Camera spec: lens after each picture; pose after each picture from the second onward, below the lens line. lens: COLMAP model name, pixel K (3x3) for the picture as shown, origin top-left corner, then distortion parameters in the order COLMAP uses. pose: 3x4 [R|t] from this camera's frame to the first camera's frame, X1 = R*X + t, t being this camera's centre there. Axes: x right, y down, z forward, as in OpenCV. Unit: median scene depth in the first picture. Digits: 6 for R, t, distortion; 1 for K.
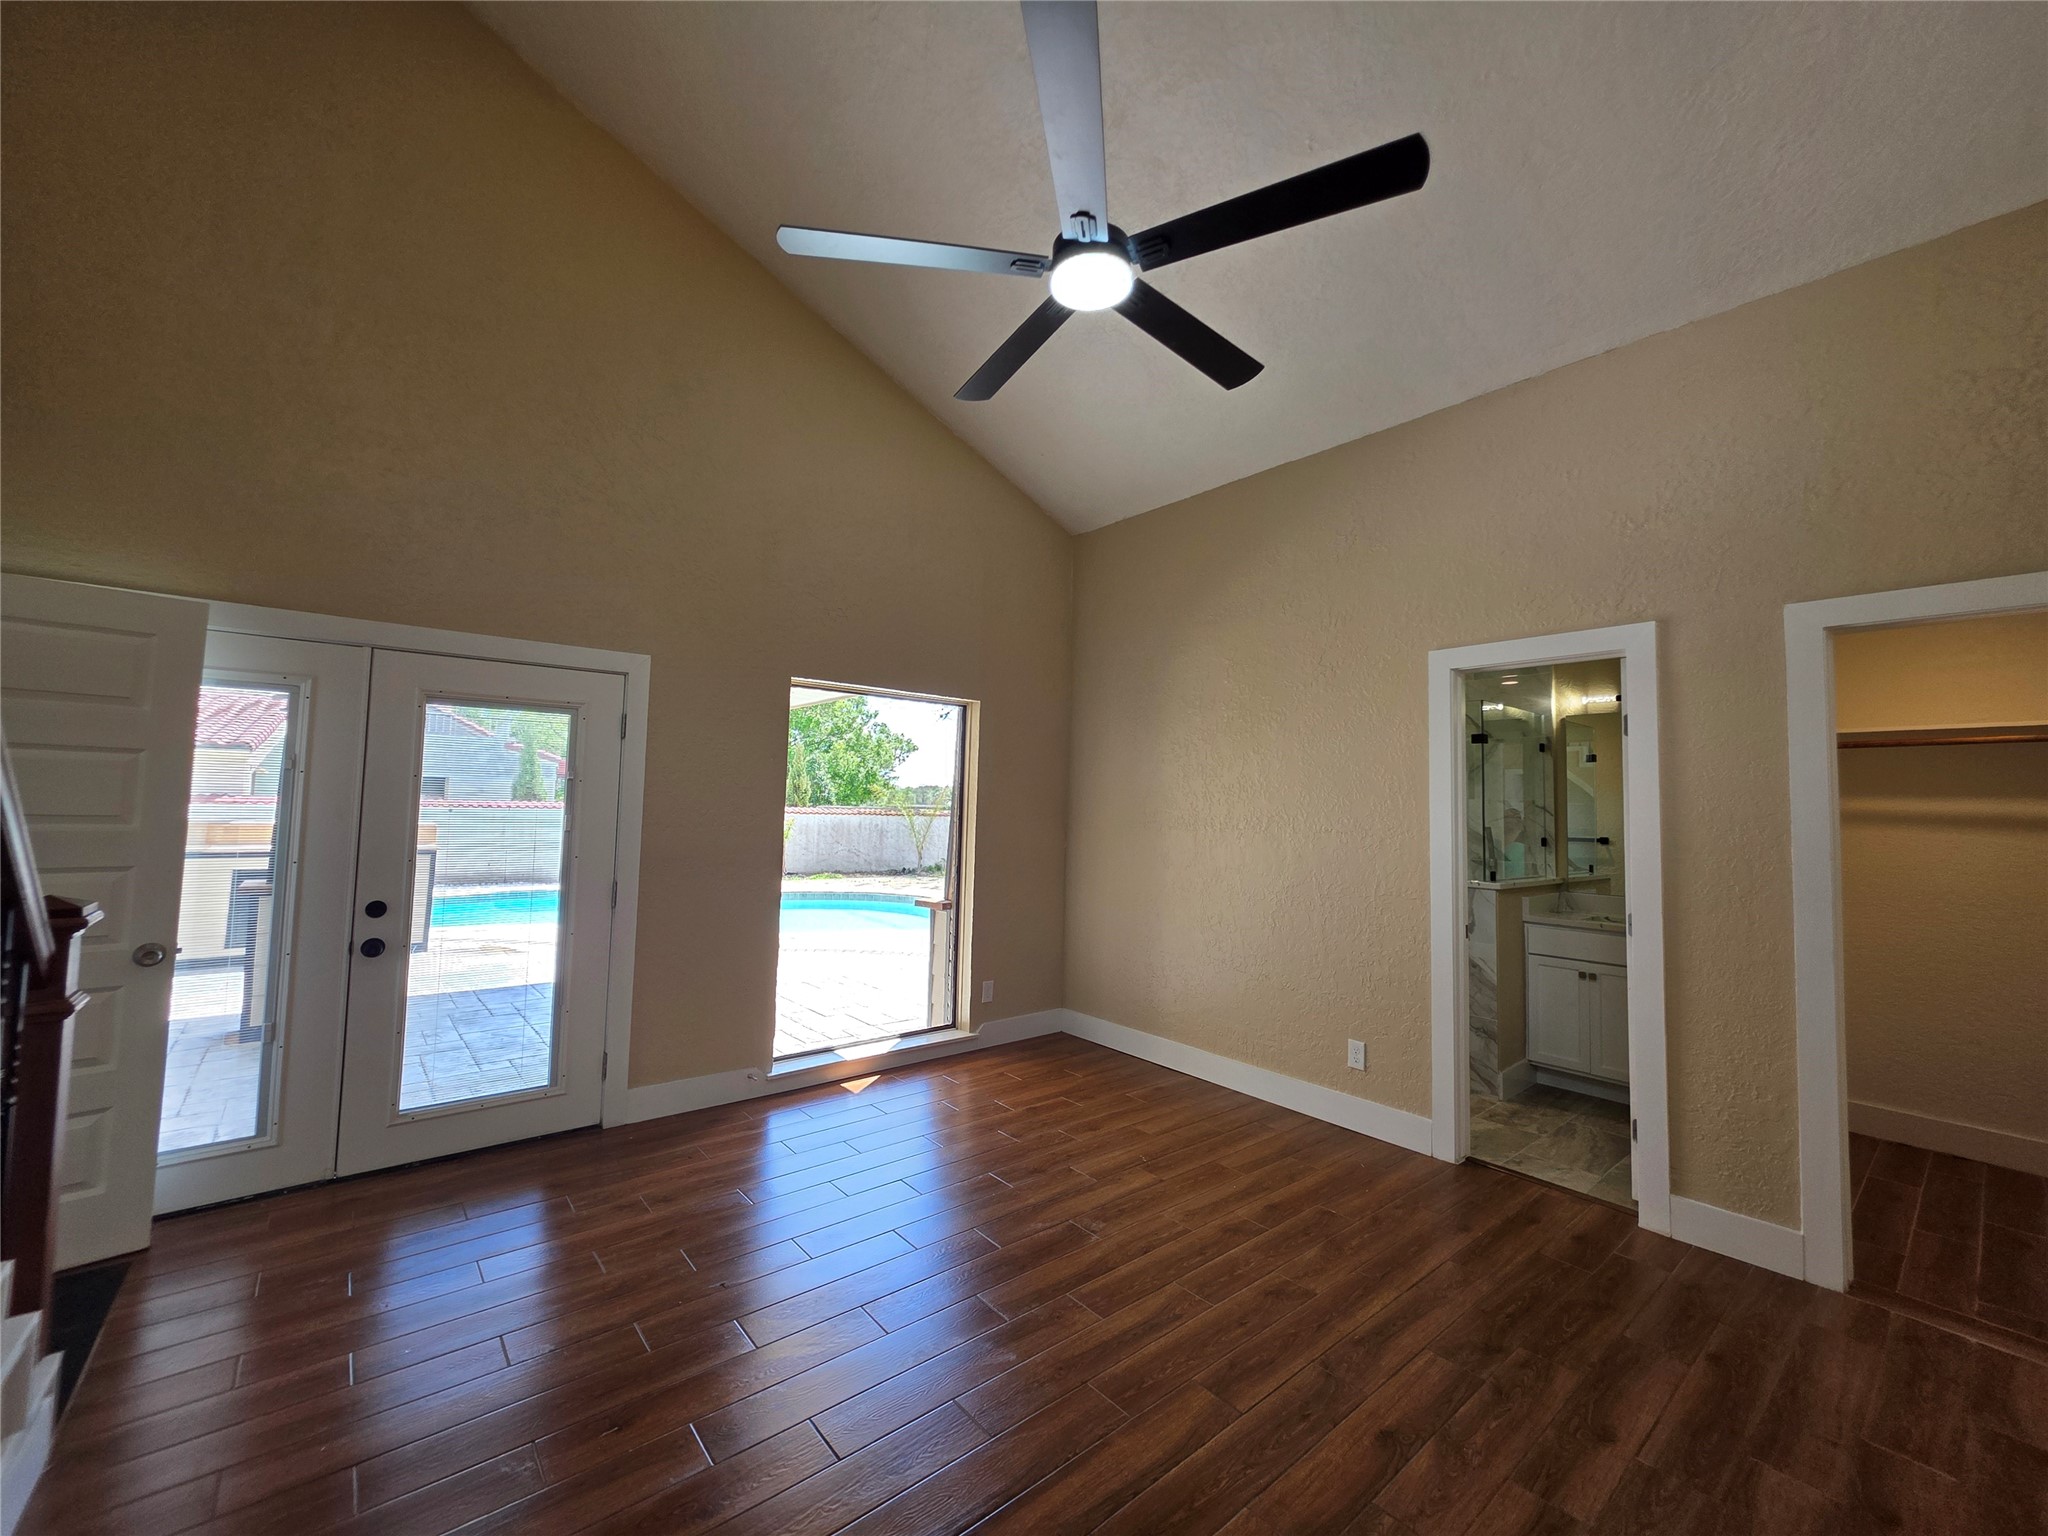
lens RADIAL K [[813.3, 0, 1027.9], [0, 813.3, 757.3], [0, 0, 1]] dist [-0.000699, -0.000036]
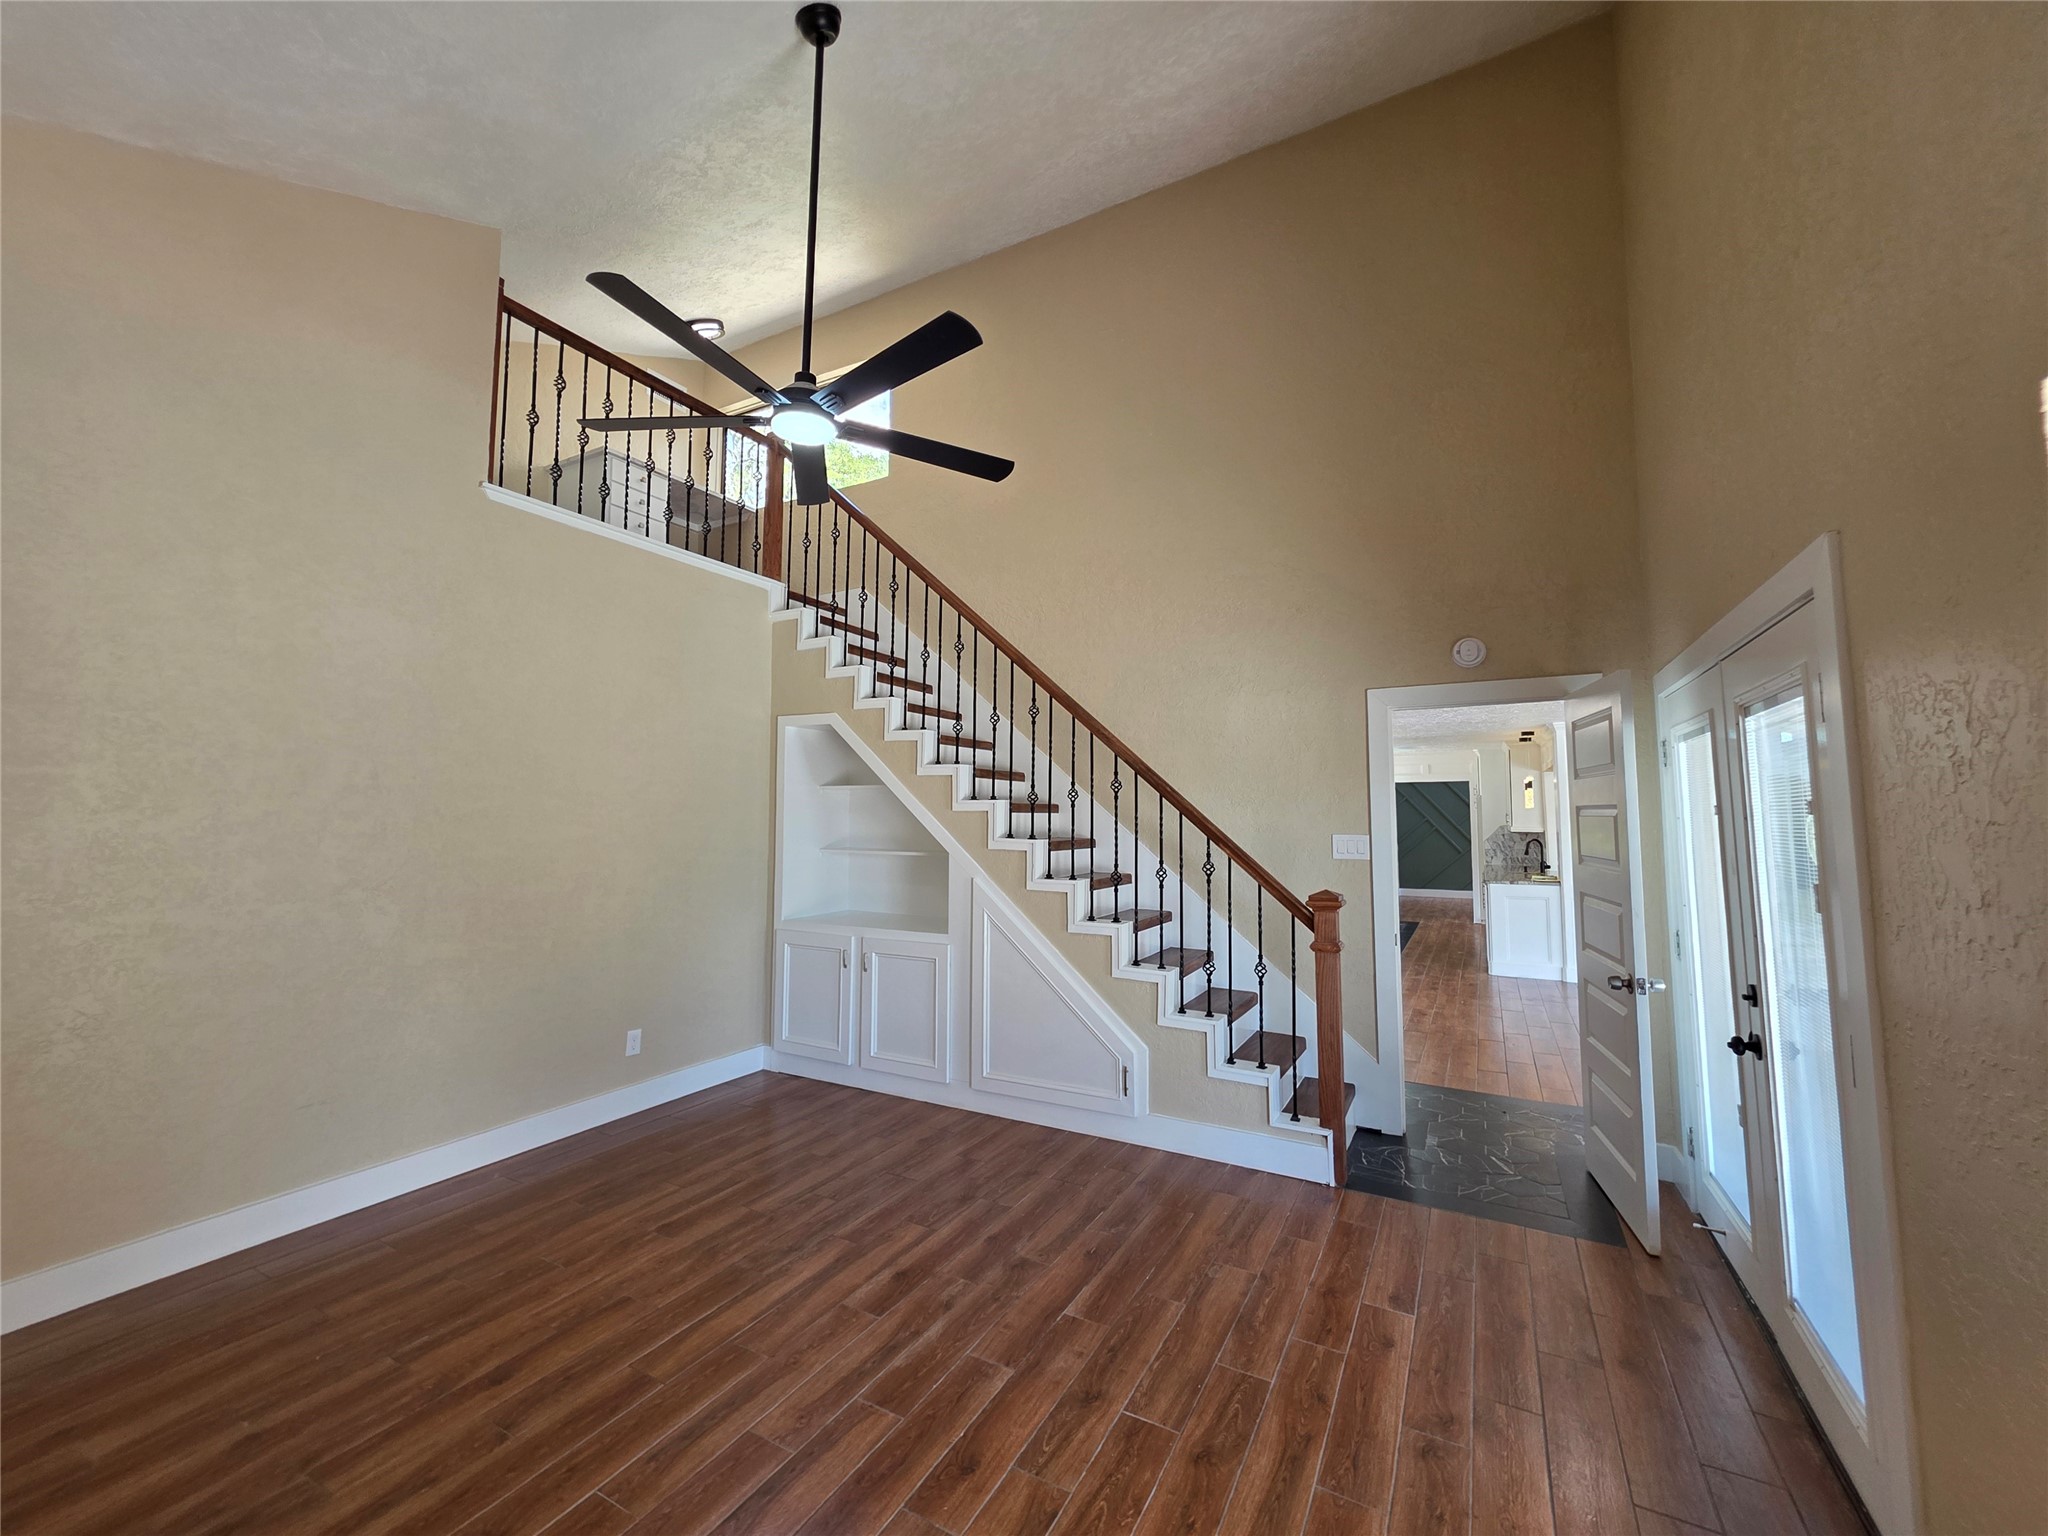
lens RADIAL K [[813.3, 0, 1027.9], [0, 813.3, 757.3], [0, 0, 1]] dist [-0.000699, -0.000036]
pose [[-0.929706, -0.054569, -0.364238, 0.219783], [-0.003959, 0.990386, -0.138272, 0.115753], [0.368281, -0.127110, -0.920984, 2.569274]]
